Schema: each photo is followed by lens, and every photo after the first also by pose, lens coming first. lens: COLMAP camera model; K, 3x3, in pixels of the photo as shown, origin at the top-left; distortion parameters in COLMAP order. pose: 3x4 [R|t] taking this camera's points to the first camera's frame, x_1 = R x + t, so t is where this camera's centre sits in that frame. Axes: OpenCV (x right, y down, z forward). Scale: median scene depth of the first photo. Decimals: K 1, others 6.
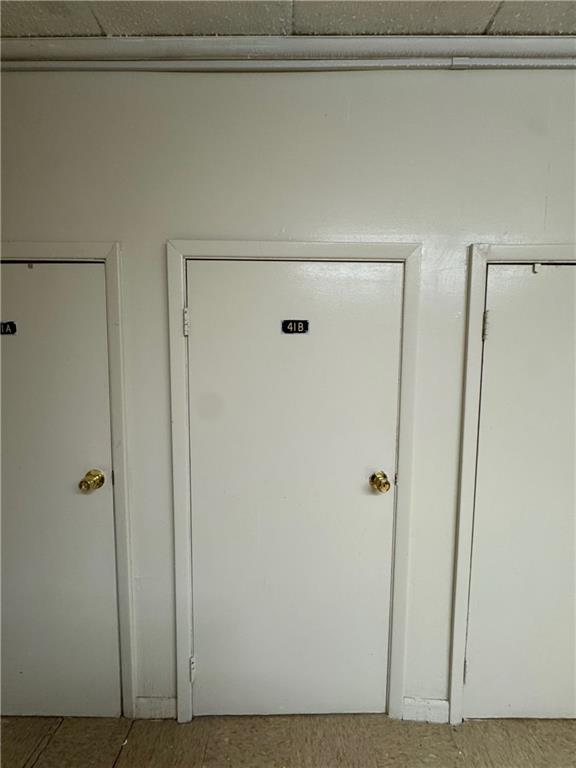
lens RADIAL K [[307.0, 0, 289.3], [0, 307.0, 384.8], [0, 0, 1]] dist [-0.001891, -0.000266]
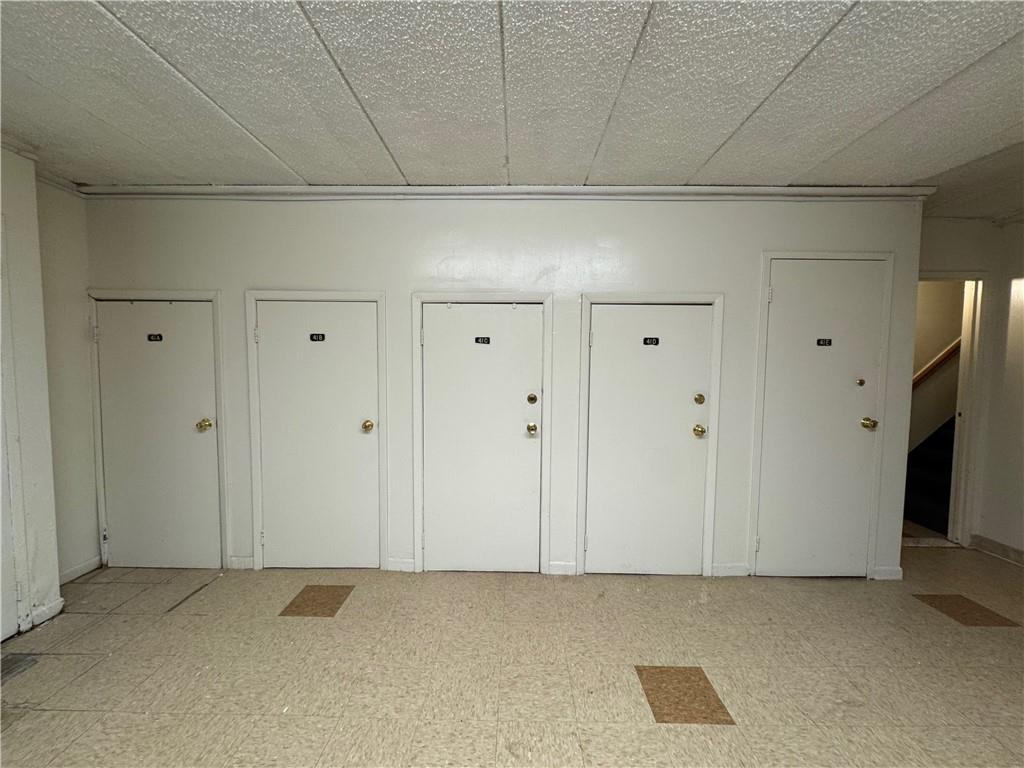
lens RADIAL K [[409.3, 0, 510.8], [0, 409.3, 384.9], [0, 0, 1]] dist [-0.001891, -0.000266]
pose [[0.999980, 0.003119, -0.005421, 1.104120], [-0.003186, 0.999919, -0.012292, 0.108424], [0.005382, 0.012309, 0.999910, -1.310721]]
